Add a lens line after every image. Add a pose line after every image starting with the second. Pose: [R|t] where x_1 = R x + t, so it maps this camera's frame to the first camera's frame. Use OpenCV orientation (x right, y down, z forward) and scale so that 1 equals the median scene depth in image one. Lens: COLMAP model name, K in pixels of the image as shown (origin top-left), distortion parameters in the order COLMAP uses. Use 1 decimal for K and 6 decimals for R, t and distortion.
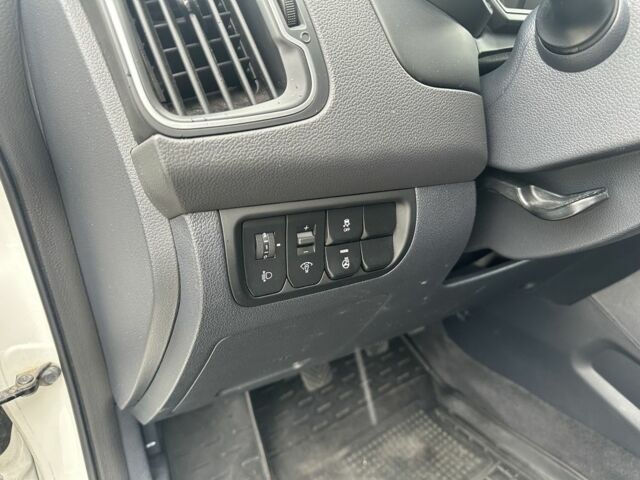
lens RADIAL K [[895.6, 0, 320.0], [0, 895.6, 240.0], [0, 0, 1]] dist [0.205810, -0.499507]
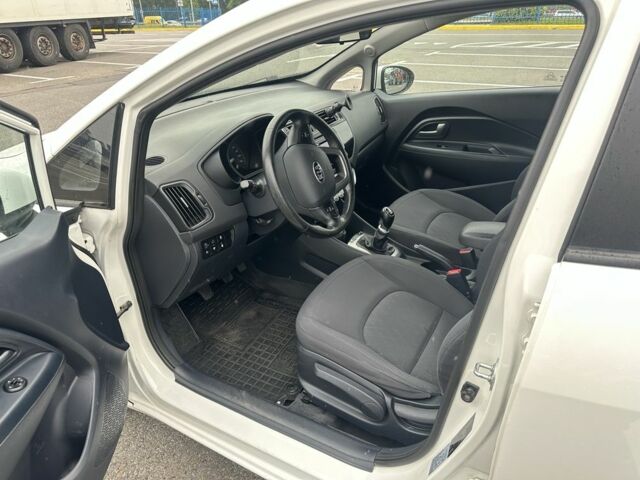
lens RADIAL K [[895.6, 0, 320.0], [0, 895.6, 240.0], [0, 0, 1]] dist [0.205810, -0.499507]
pose [[0.951328, -0.234203, 0.200312, -0.219537], [0.228332, 0.972179, 0.052265, -0.068584], [-0.206979, -0.003983, 0.978337, -1.917884]]
